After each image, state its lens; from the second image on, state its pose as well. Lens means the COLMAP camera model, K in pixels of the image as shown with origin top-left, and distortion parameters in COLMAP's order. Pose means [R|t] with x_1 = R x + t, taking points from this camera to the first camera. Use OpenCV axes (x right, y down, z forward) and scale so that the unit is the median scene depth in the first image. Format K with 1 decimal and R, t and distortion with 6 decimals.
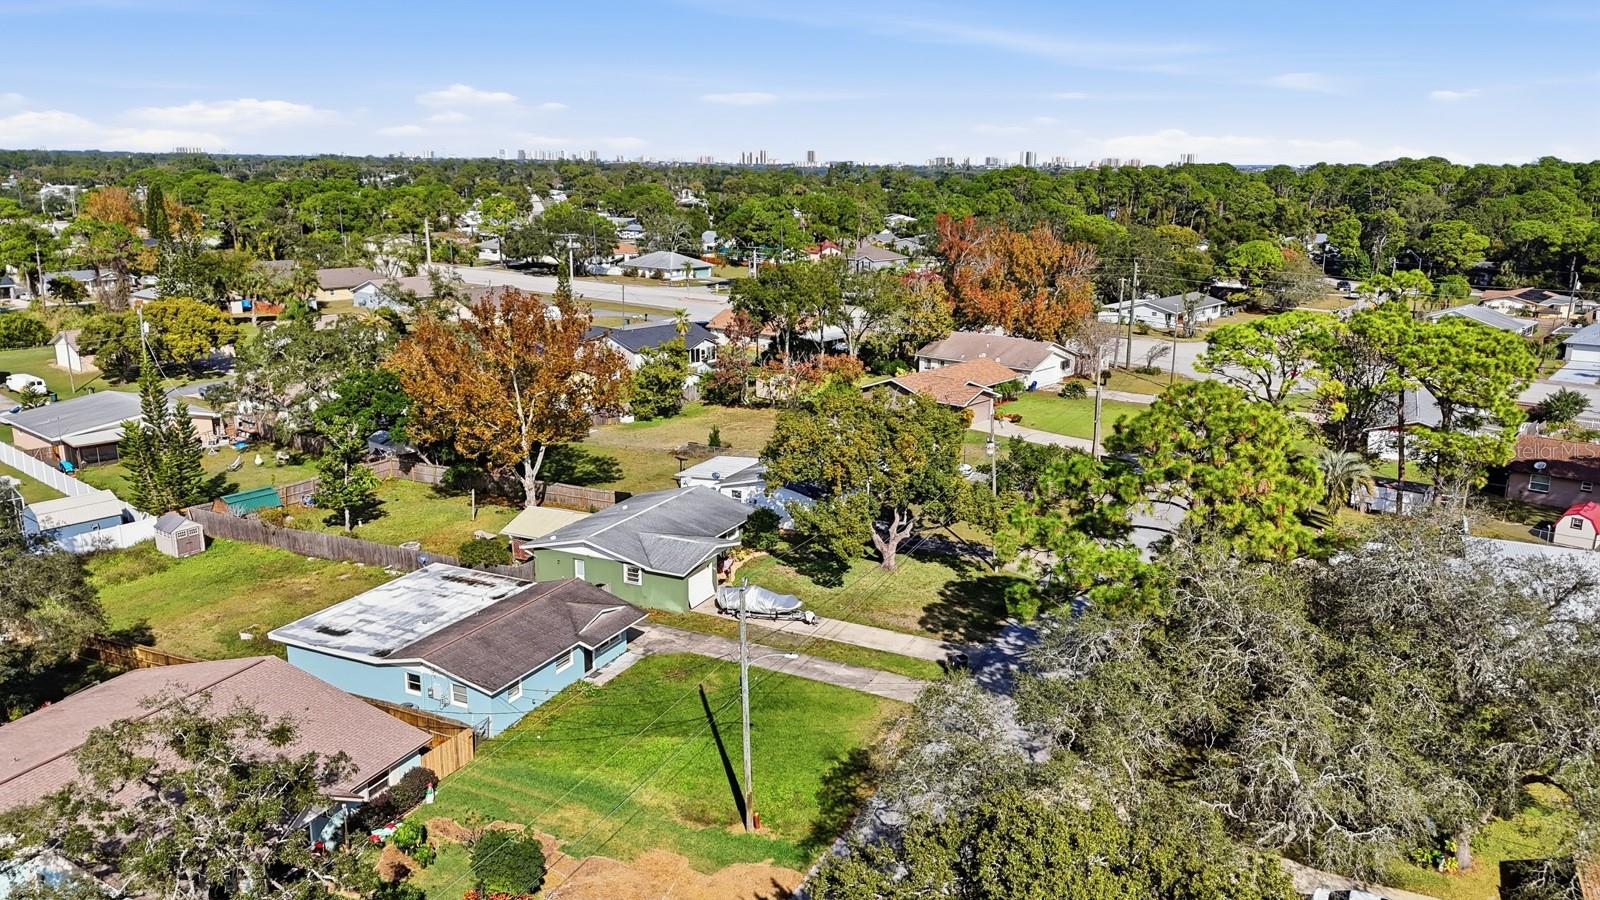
lens RADIAL K [[1172.3, 0, 808.4], [0, 1172.3, 442.4], [0, 0, 1]] dist [0.061616, -0.042067]
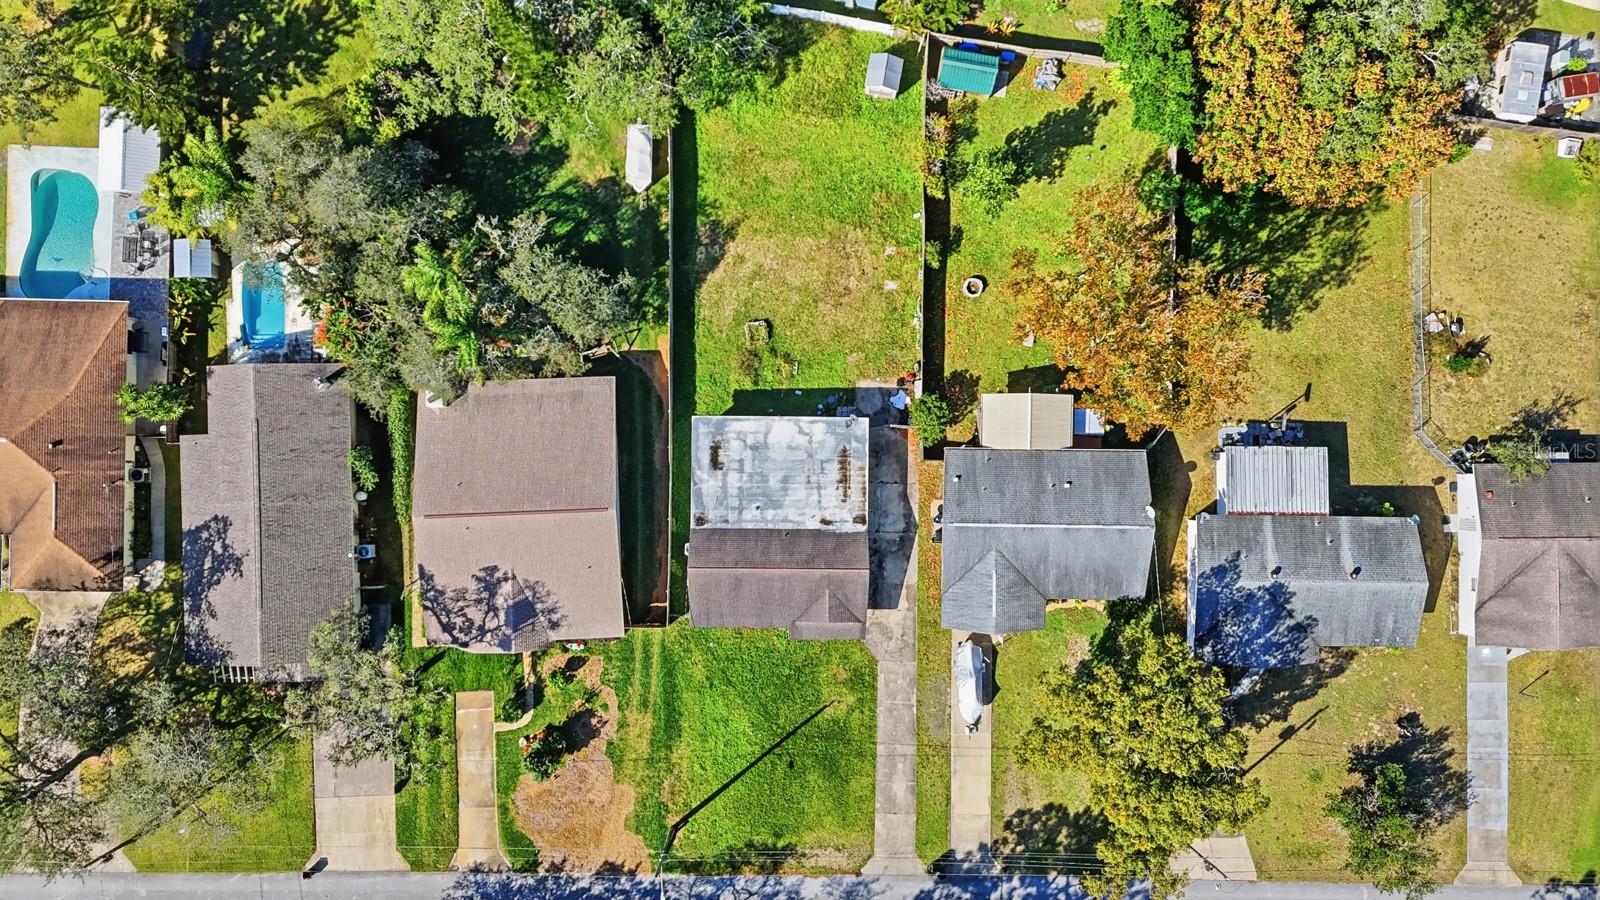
lens RADIAL K [[1172.3, 0, 805.5], [0, 1172.3, 461.5], [0, 0, 1]] dist [0.061616, -0.042067]
pose [[0.423210, 0.905773, -0.021648, -0.252314], [-0.224293, 0.127888, 0.966094, -0.868381], [0.877830, -0.404005, 0.257282, 0.578712]]
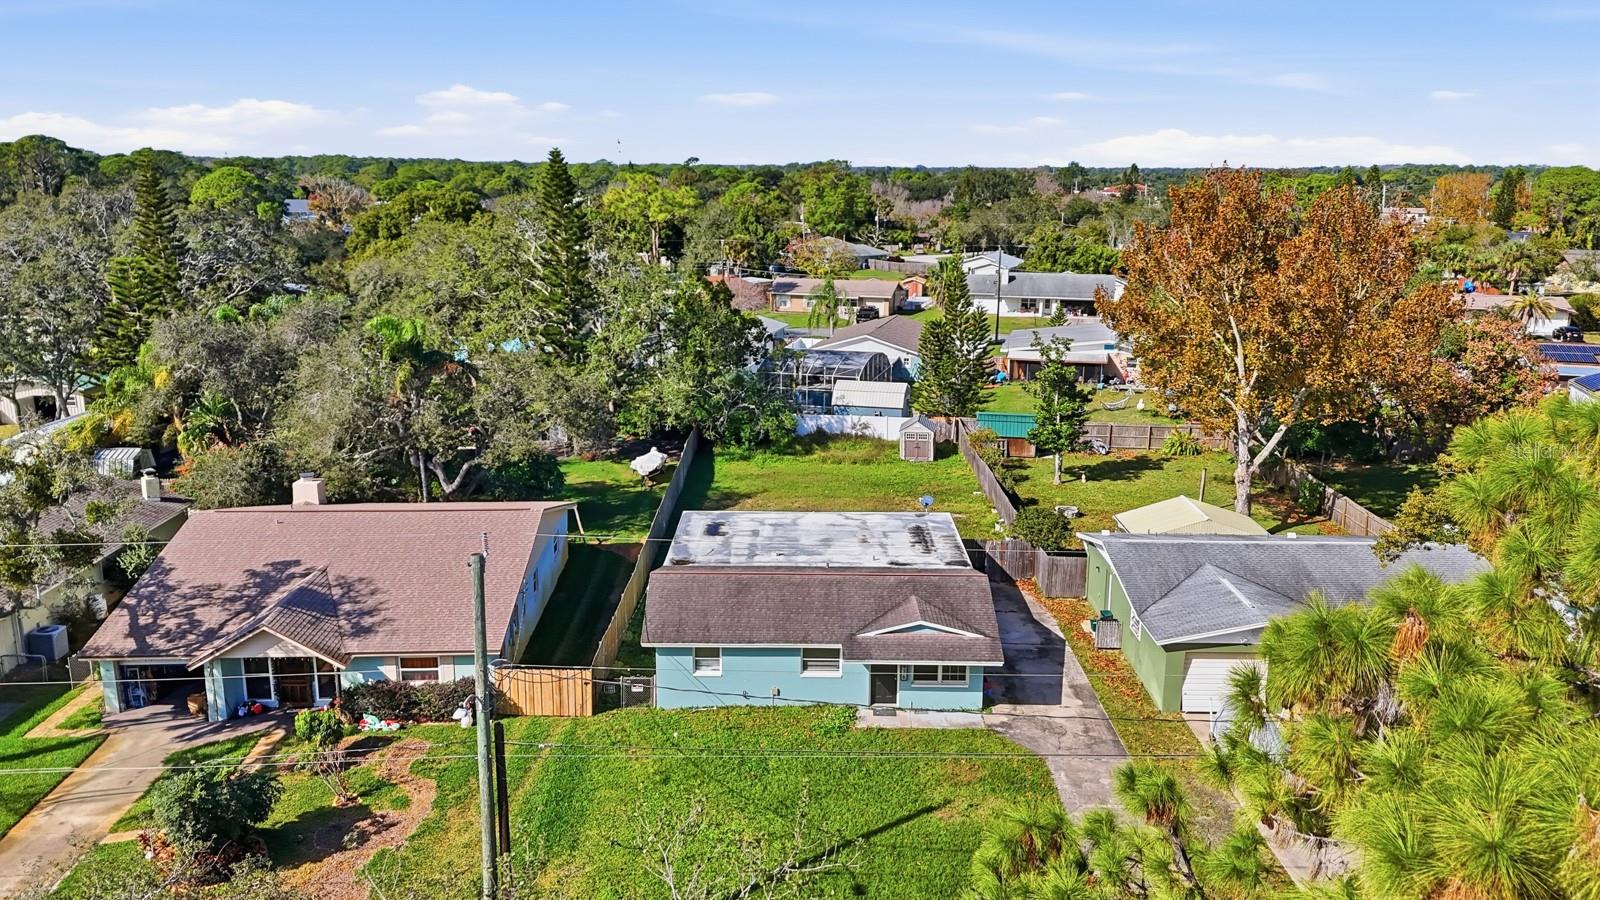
lens RADIAL K [[1172.3, 0, 800.5], [0, 1172.3, 449.4], [0, 0, 1]] dist [0.061616, -0.042067]
pose [[0.427820, 0.204820, -0.880352, 0.259190], [-0.214973, 0.969096, 0.120997, -0.005484], [0.877928, 0.137487, 0.458629, 0.515942]]
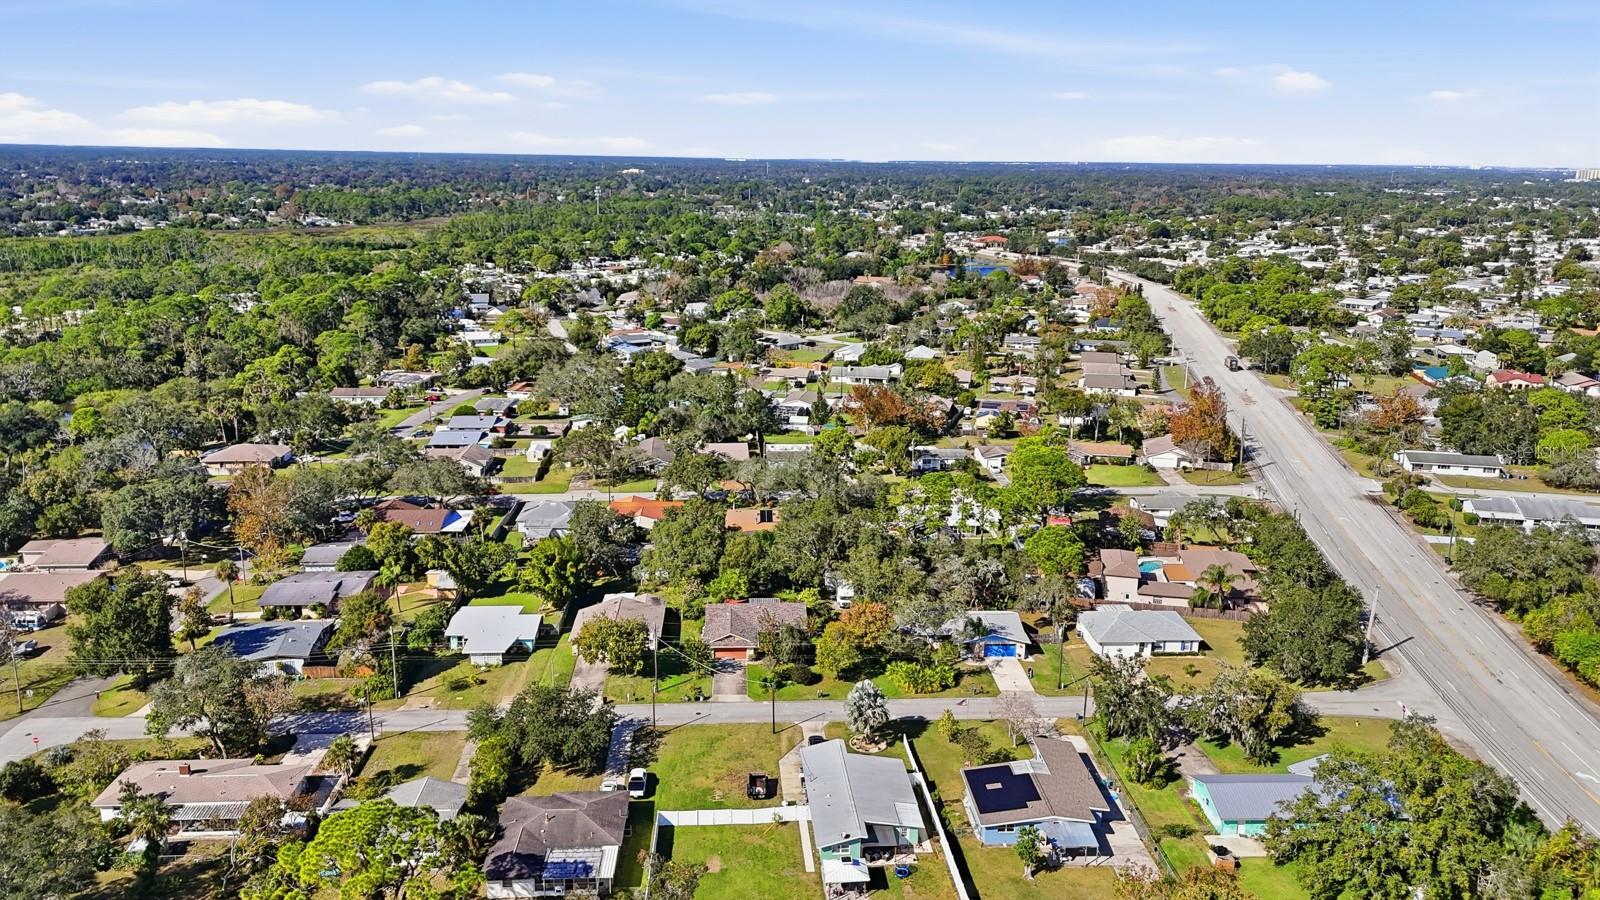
lens RADIAL K [[1172.3, 0, 799.5], [0, 1172.3, 445.6], [0, 0, 1]] dist [0.061616, -0.042067]
pose [[0.478672, 0.203654, -0.854048, 2.924380], [-0.211931, 0.970764, 0.112704, -0.319206], [0.852032, 0.127051, 0.507838, -1.054950]]
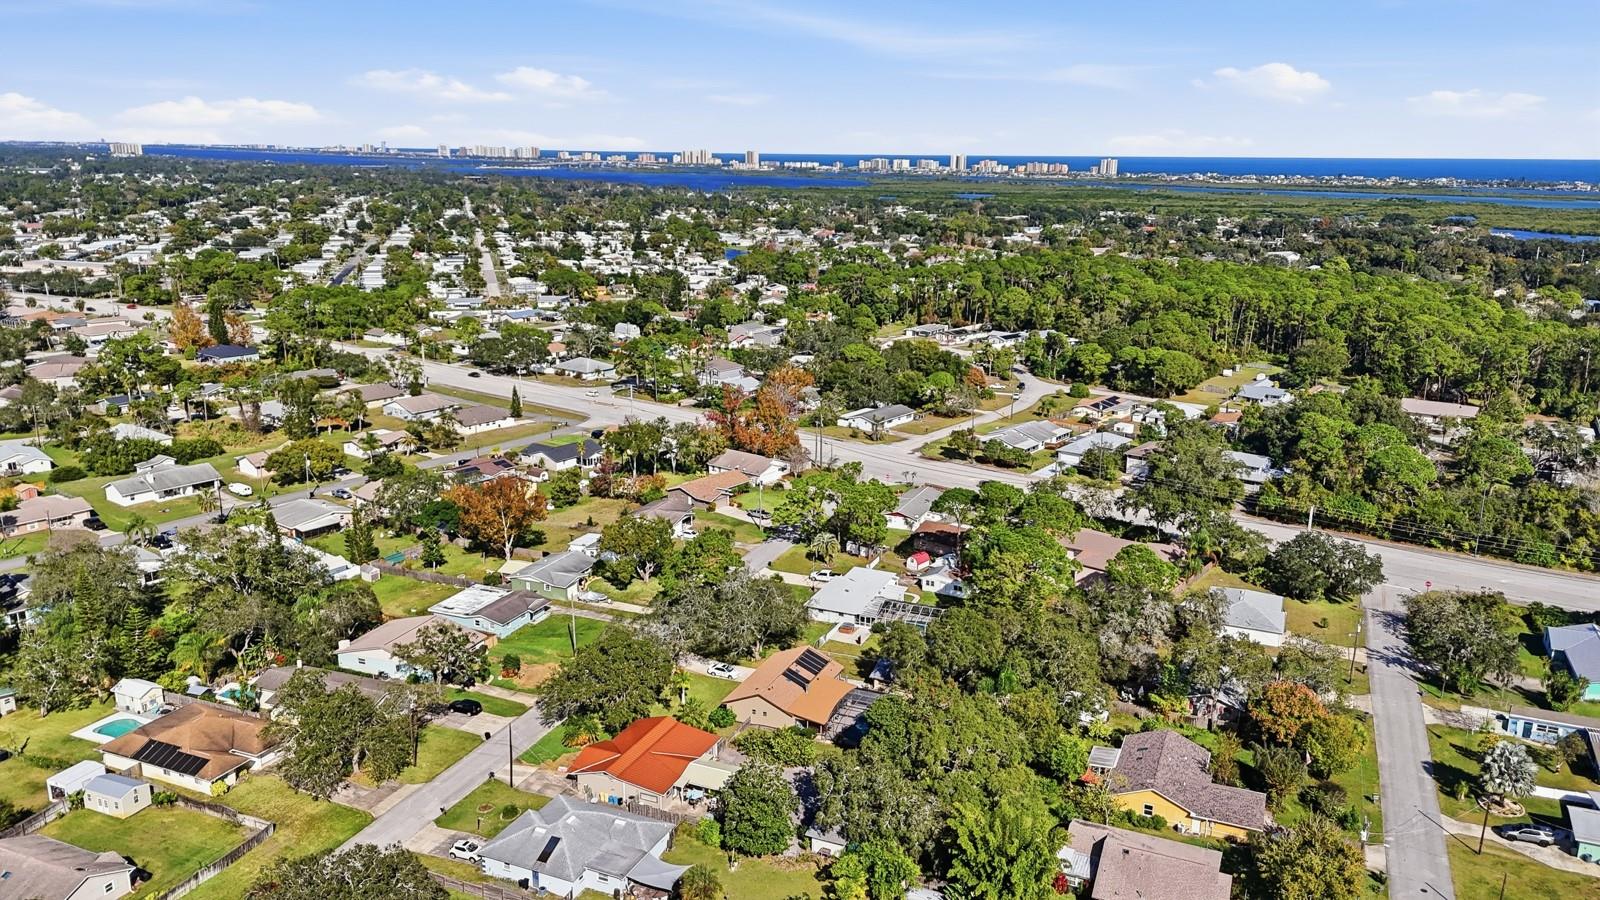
lens RADIAL K [[1172.3, 0, 799.2], [0, 1172.3, 450.6], [0, 0, 1]] dist [0.061616, -0.042067]
pose [[0.999307, -0.009616, 0.035956, 0.318383], [0.009072, 0.999843, 0.015251, -0.226176], [-0.036097, -0.014914, 0.999237, -1.643087]]
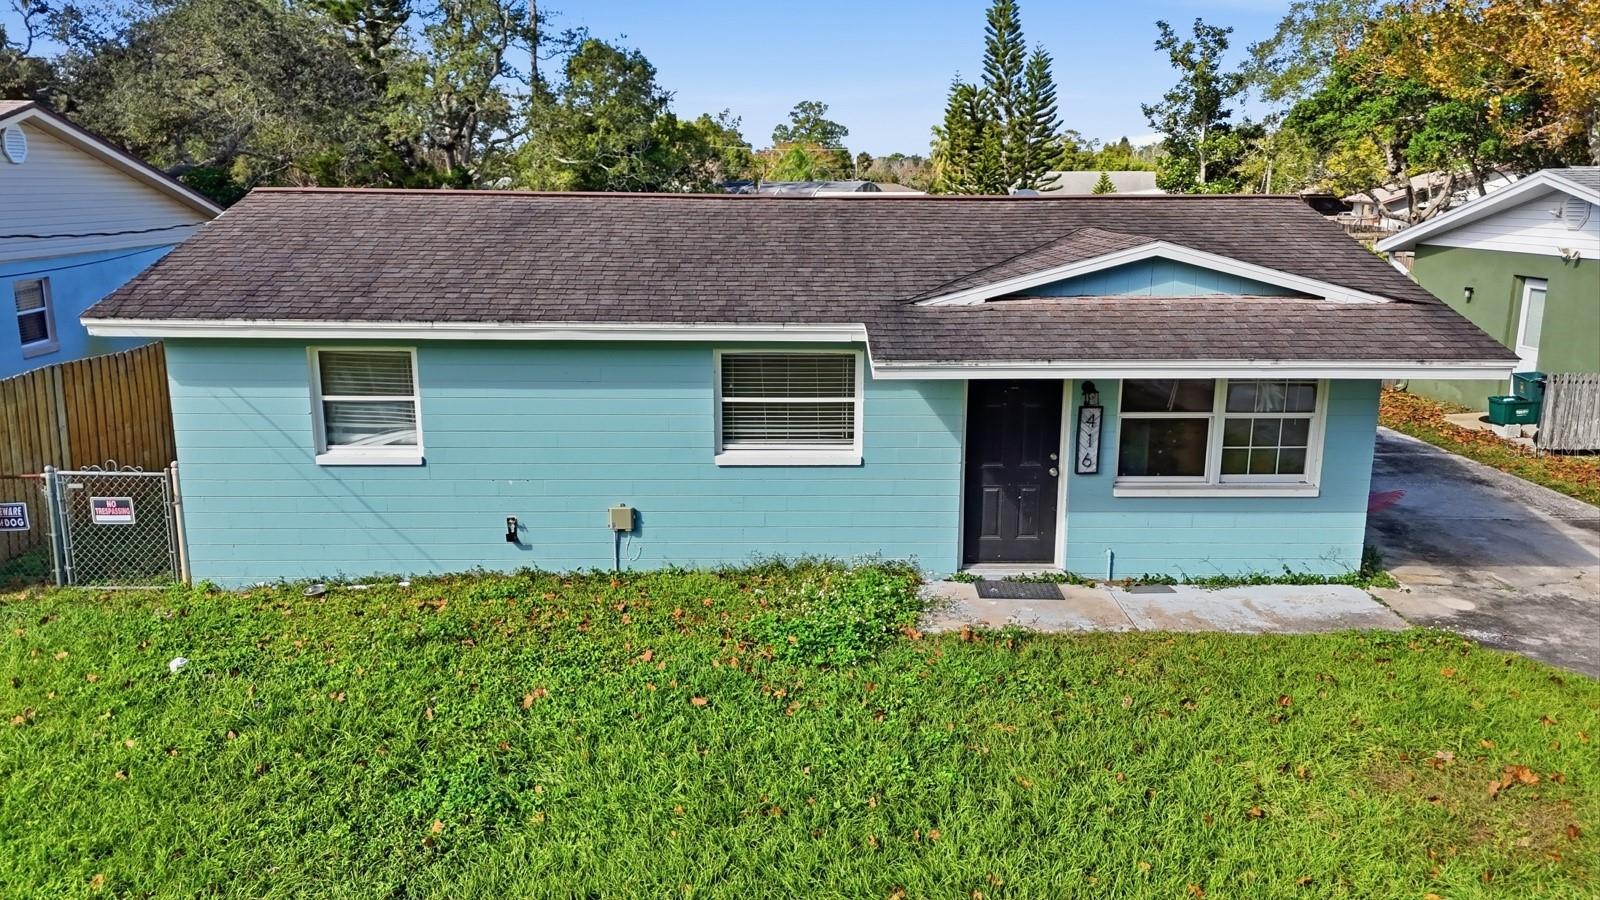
lens RADIAL K [[1172.3, 0, 813.2], [0, 1172.3, 455.7], [0, 0, 1]] dist [0.061616, -0.042067]
pose [[0.452773, 0.195056, -0.870028, -0.037053], [-0.209782, 0.971690, 0.108674, 0.131051], [0.866595, 0.133312, 0.480875, 0.702763]]
